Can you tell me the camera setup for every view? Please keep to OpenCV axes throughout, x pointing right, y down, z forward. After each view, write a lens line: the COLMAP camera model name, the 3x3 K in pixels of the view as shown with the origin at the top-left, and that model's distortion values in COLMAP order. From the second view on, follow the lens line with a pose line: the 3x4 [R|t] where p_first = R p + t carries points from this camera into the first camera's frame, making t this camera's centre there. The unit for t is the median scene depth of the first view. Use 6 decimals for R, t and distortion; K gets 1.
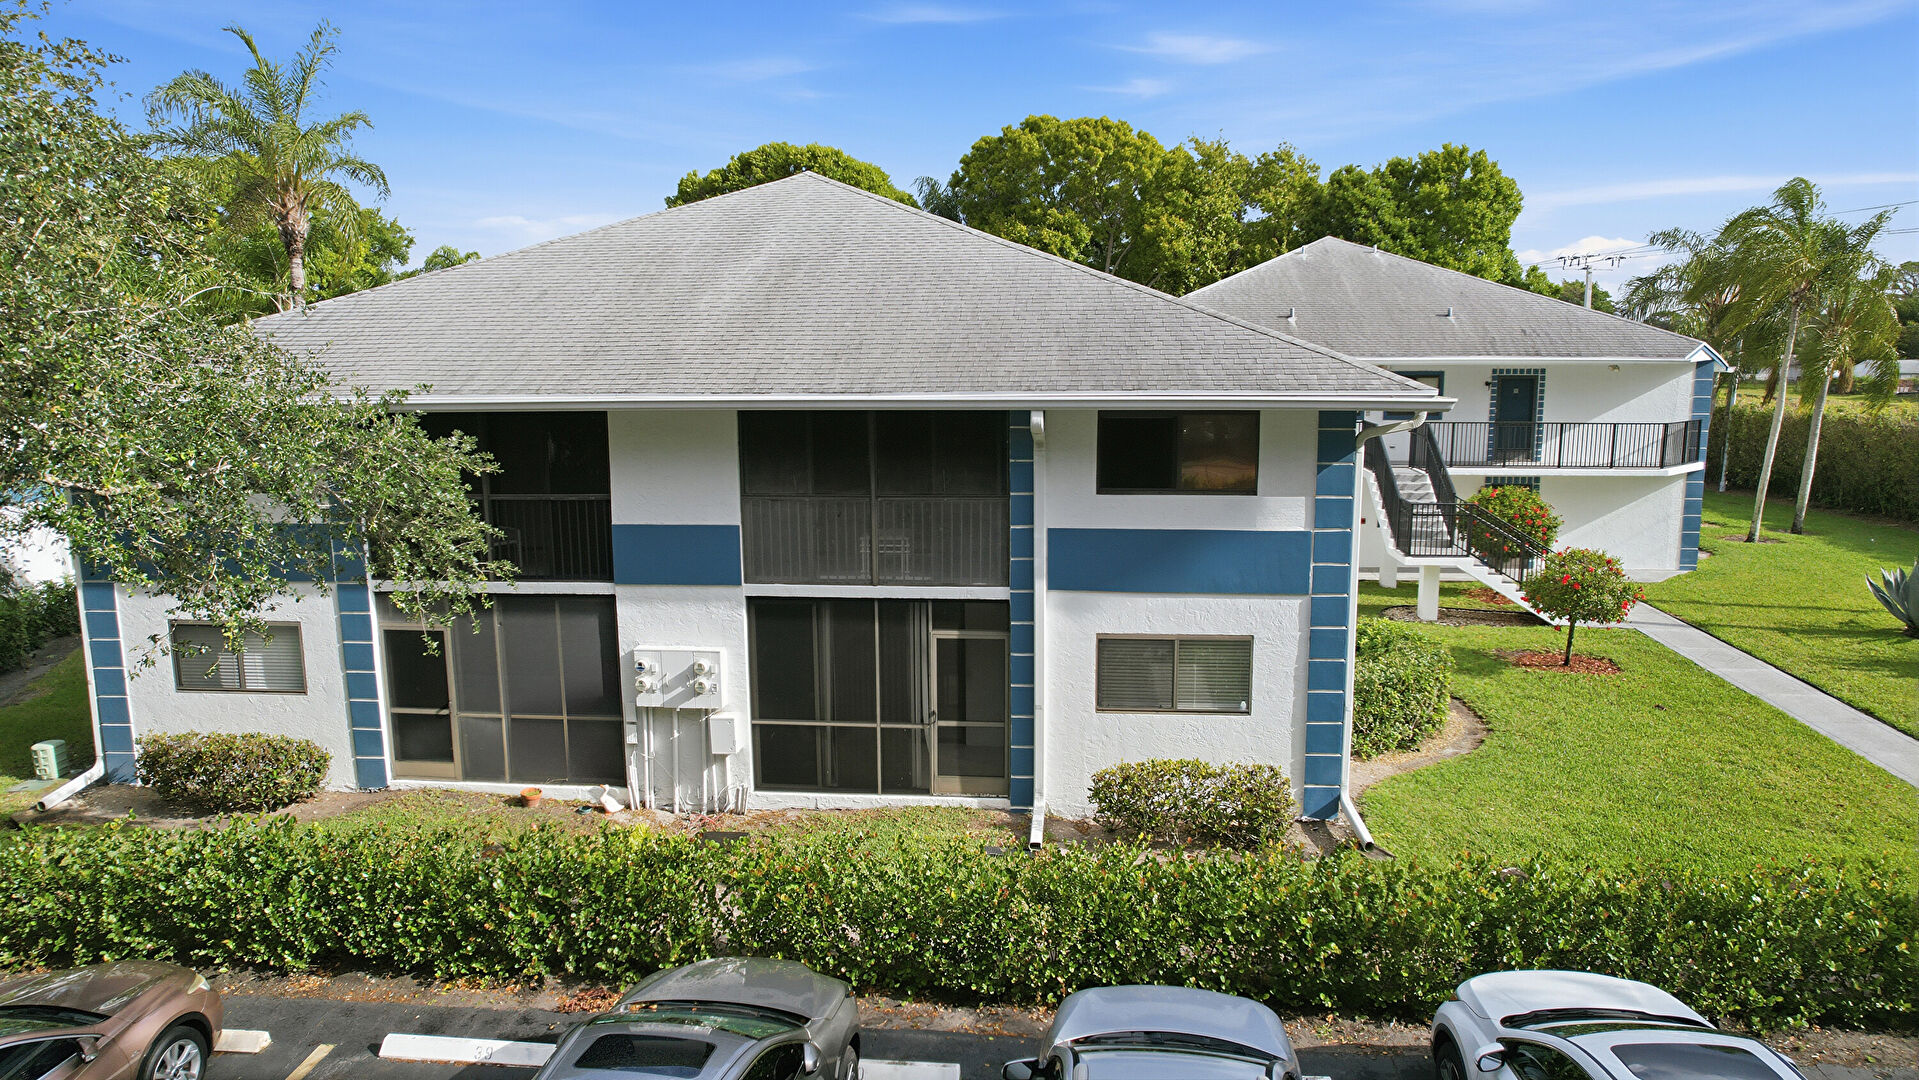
lens RADIAL K [[1201.9, 0, 959.5], [0, 1201.9, 540.0], [0, 0, 1]] dist [-0.008962, -0.001103]
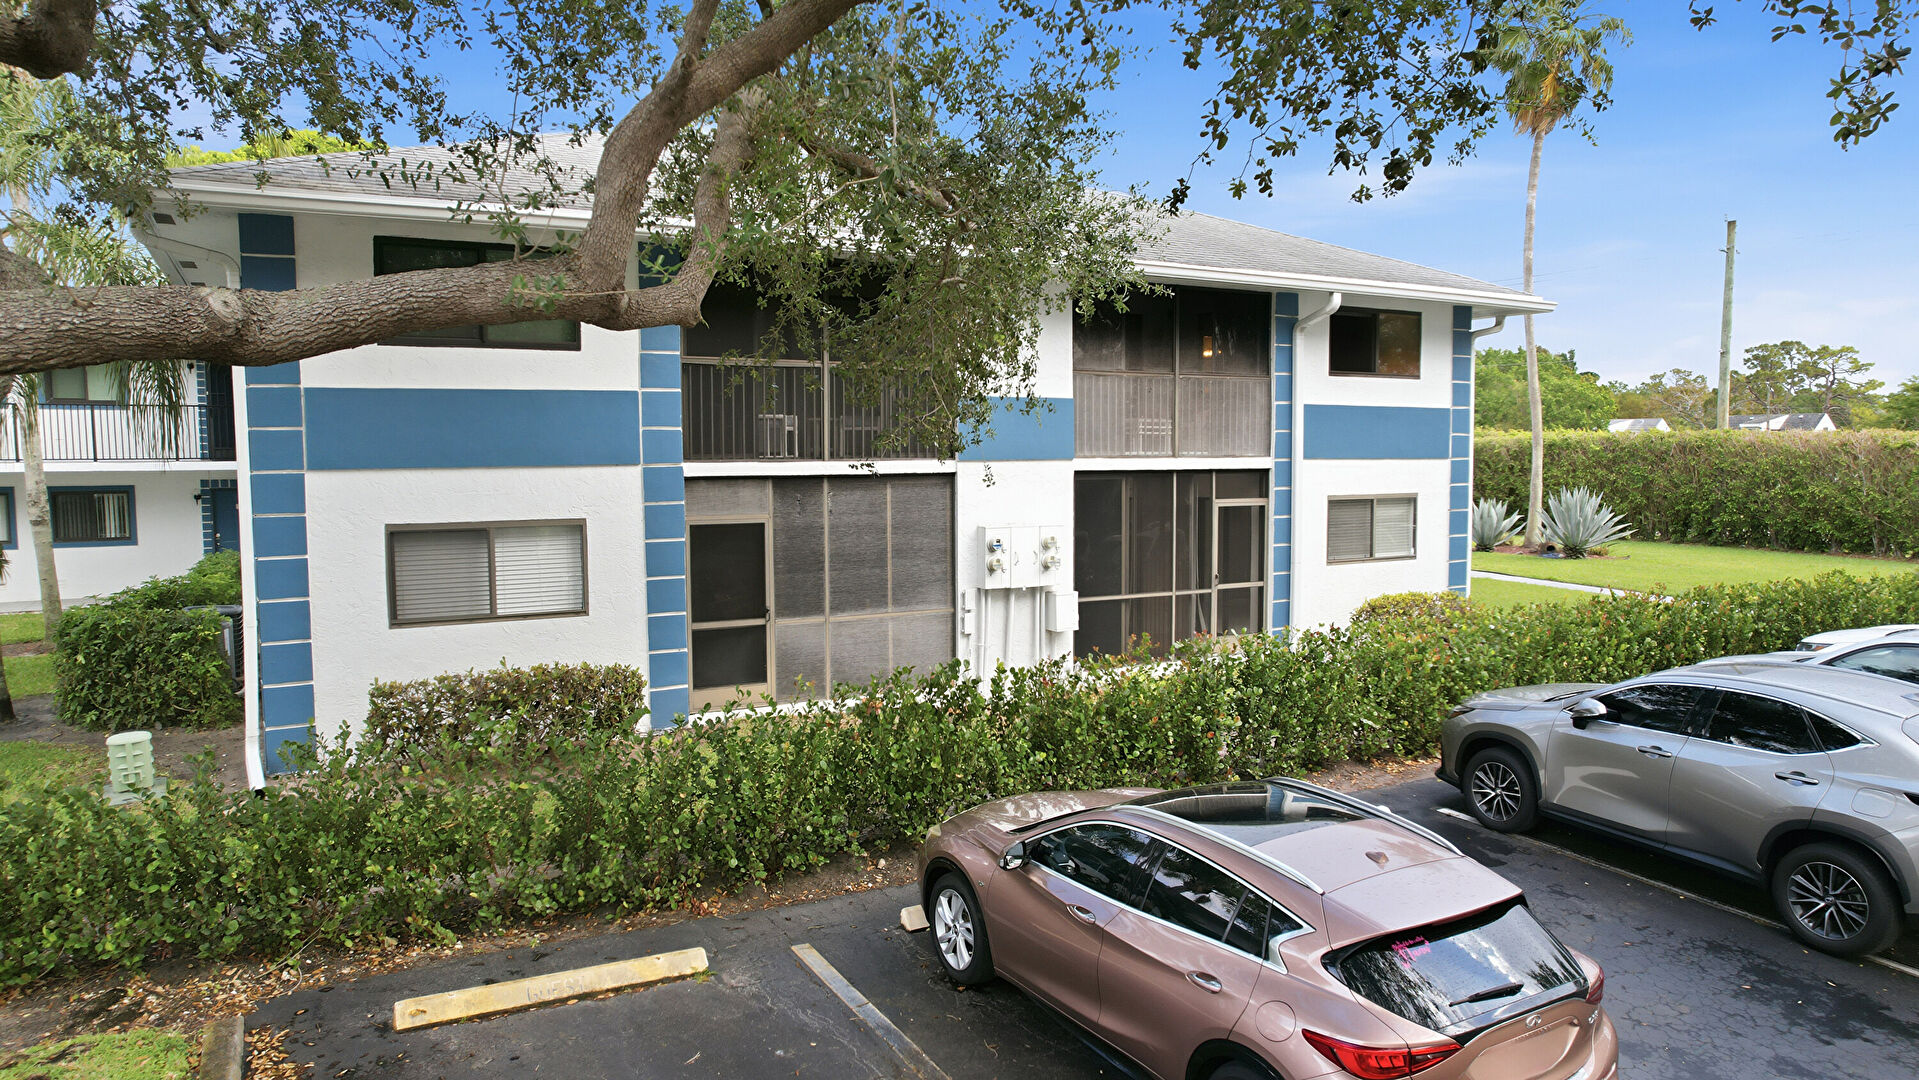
lens RADIAL K [[1201.9, 0, 959.5], [0, 1201.9, 540.0], [0, 0, 1]] dist [-0.008962, -0.001103]
pose [[0.819014, -0.035136, 0.572697, -0.843890], [0.088070, 0.993994, -0.064965, 0.163486], [-0.566974, 0.103645, 0.817189, 0.245222]]
